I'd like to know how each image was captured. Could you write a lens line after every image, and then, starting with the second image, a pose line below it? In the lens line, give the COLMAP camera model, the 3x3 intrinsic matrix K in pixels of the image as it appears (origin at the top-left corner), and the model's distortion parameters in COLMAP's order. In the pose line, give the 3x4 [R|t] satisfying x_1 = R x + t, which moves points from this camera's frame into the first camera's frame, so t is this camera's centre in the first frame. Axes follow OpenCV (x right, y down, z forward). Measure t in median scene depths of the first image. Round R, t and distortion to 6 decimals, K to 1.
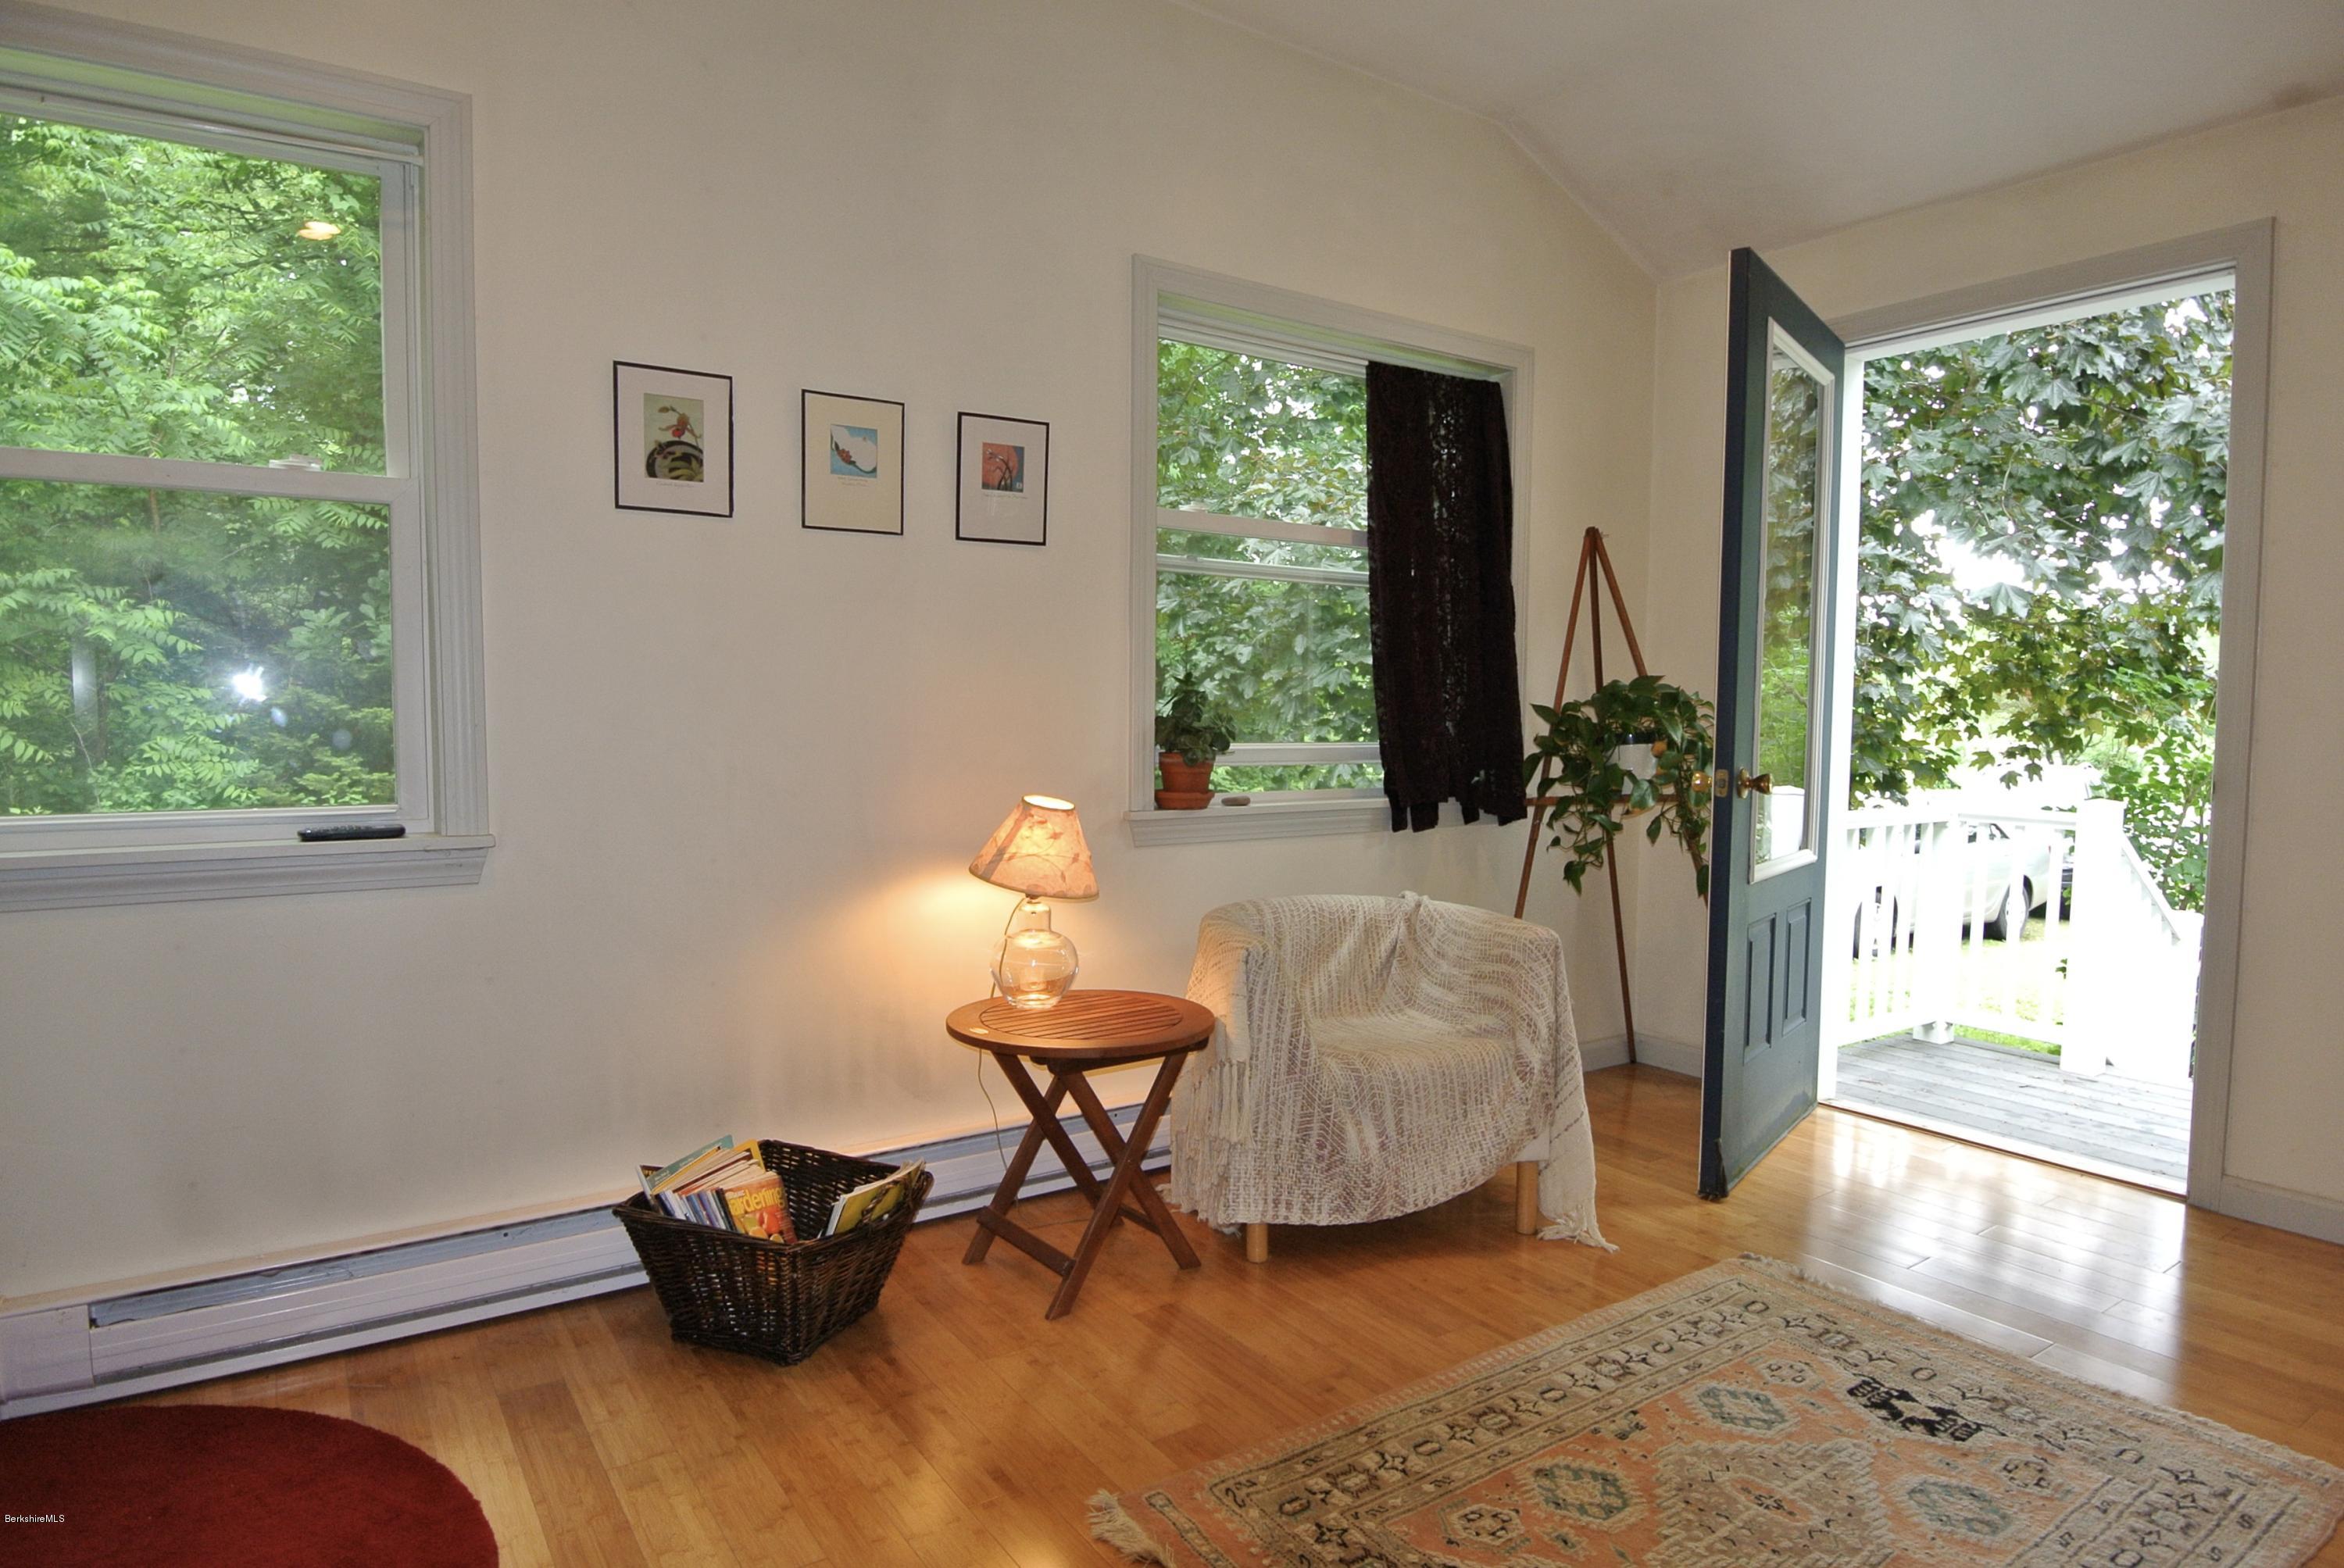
lens RADIAL K [[1349.3, 0, 1179.6], [0, 1349.3, 794.8], [0, 0, 1]] dist [-0.001718, -0.044573]
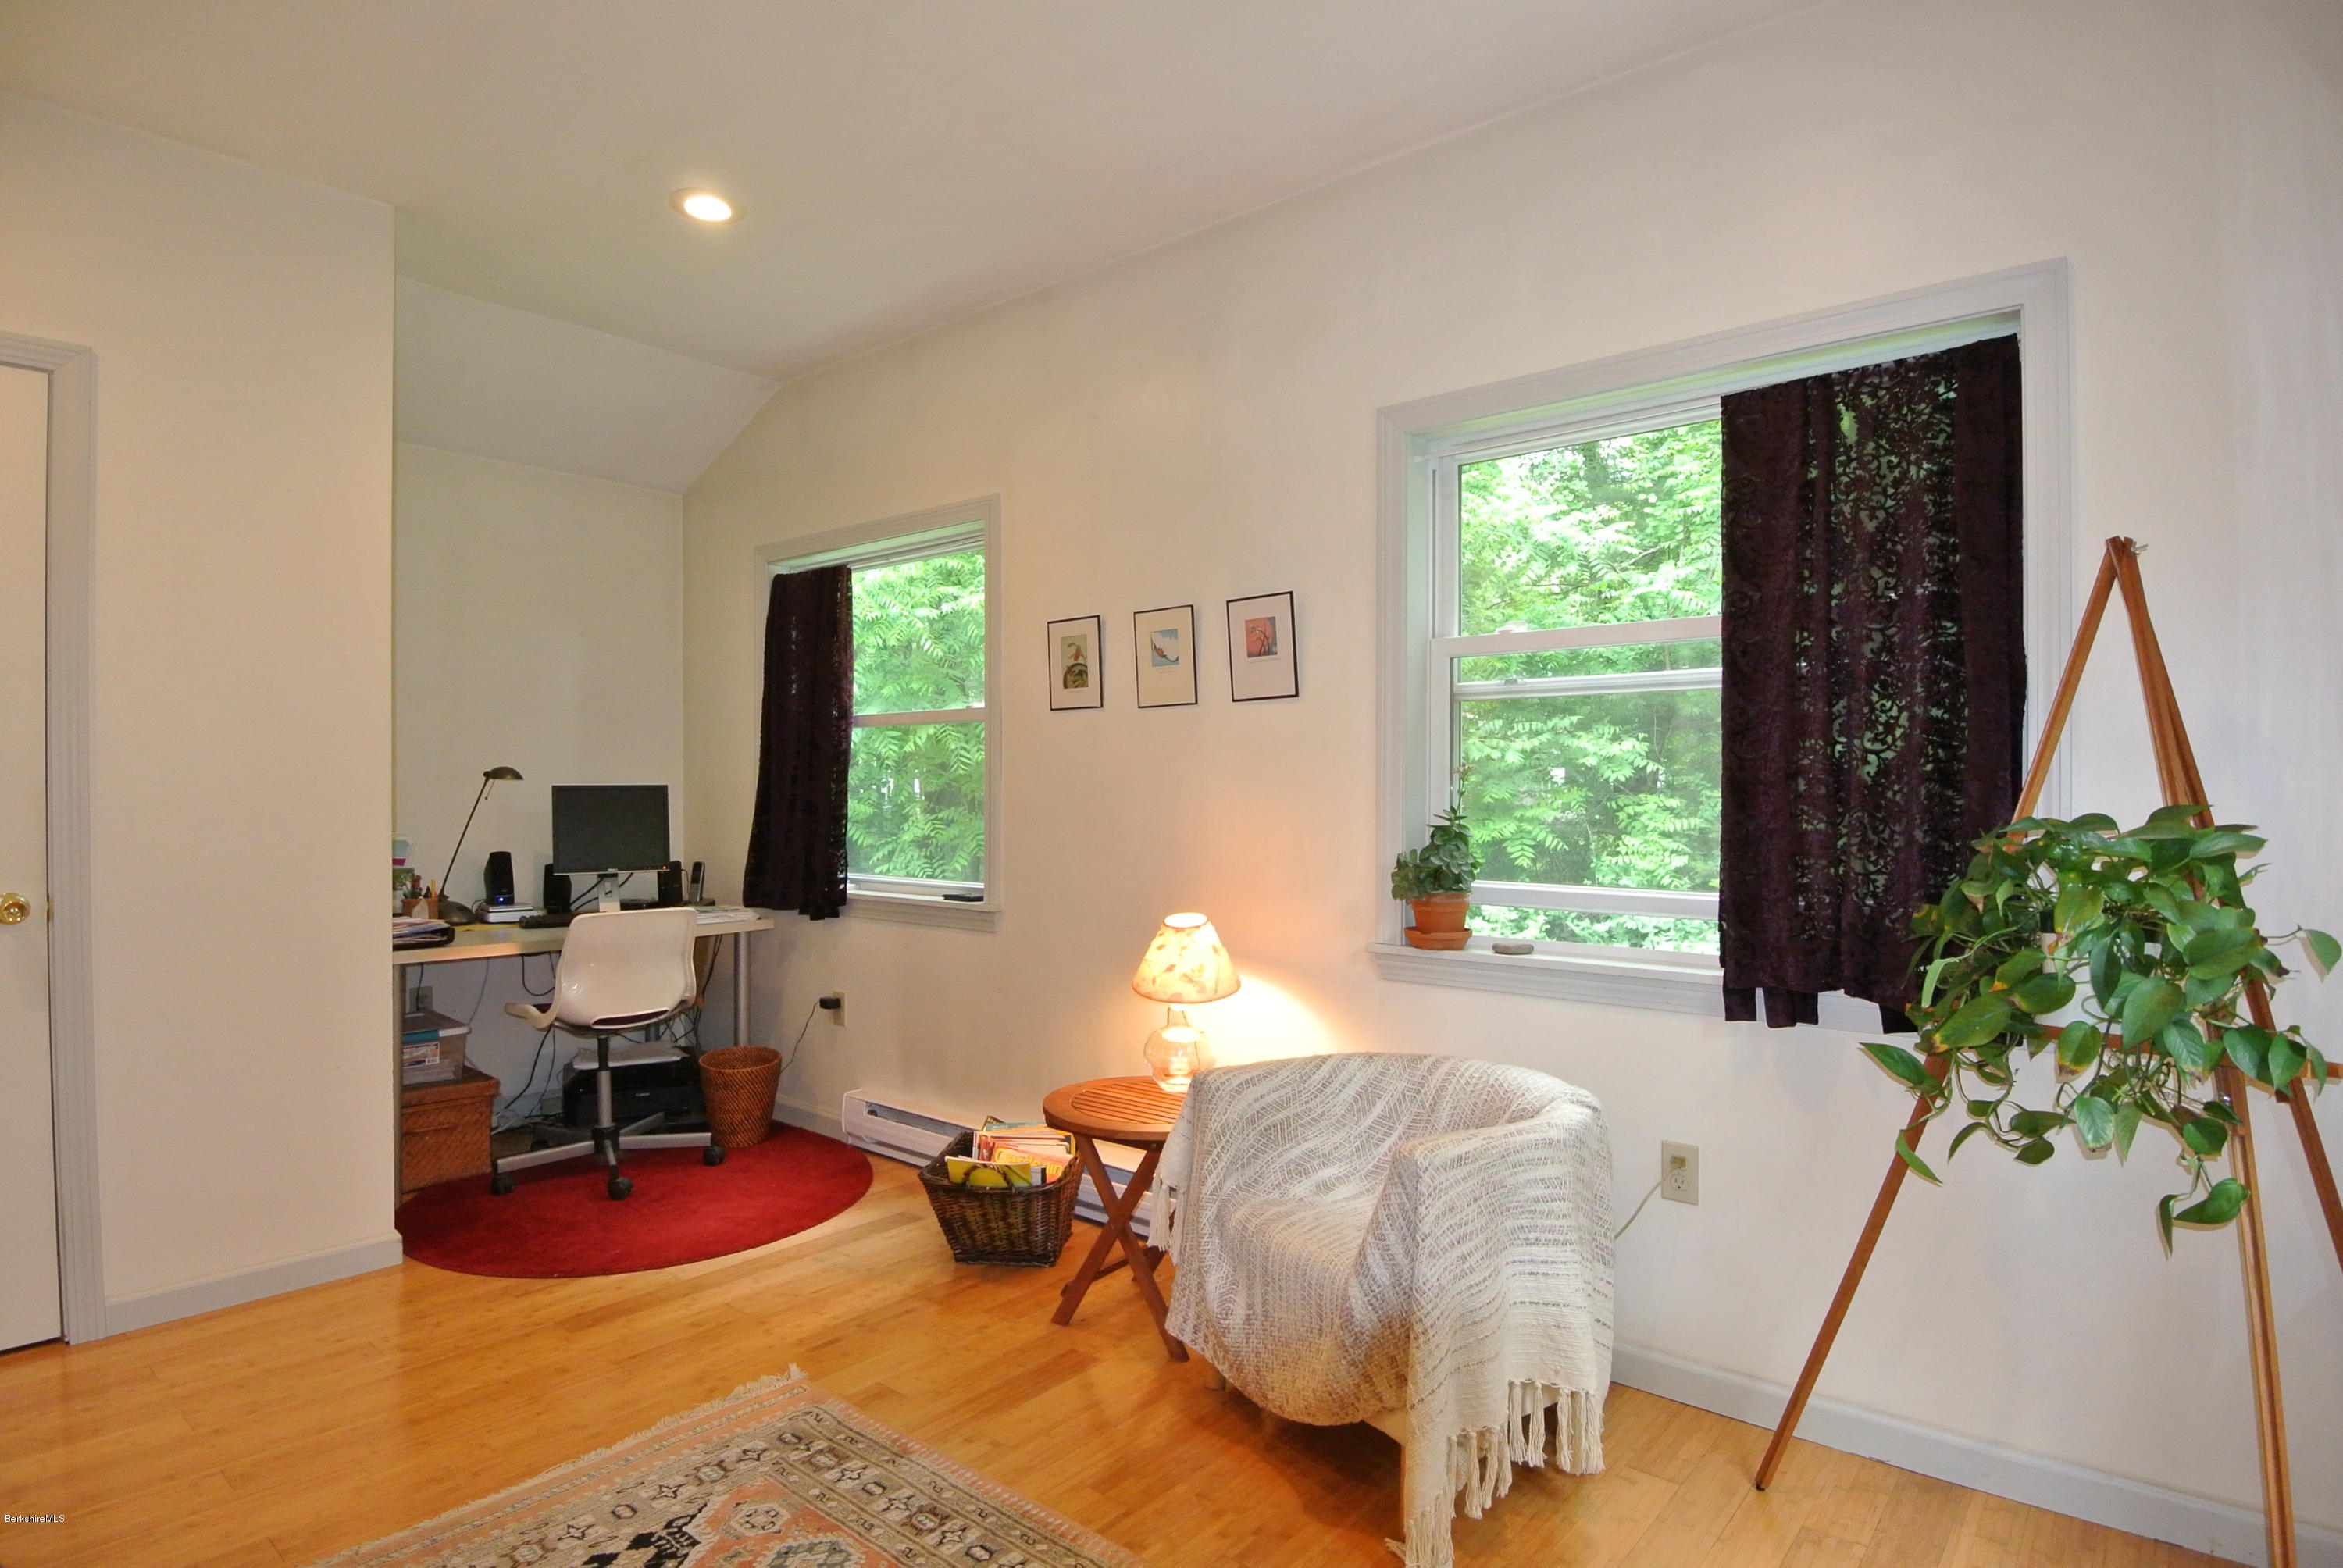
lens RADIAL K [[1226.2, 0, 1179.7], [0, 1226.2, 794.3], [0, 0, 1]] dist [-0.003742, -0.030807]
pose [[0.265518, -0.008968, -0.964064, 0.953918], [-0.061455, 0.997766, -0.026207, -0.076337], [0.962145, 0.066205, 0.264374, 0.698964]]
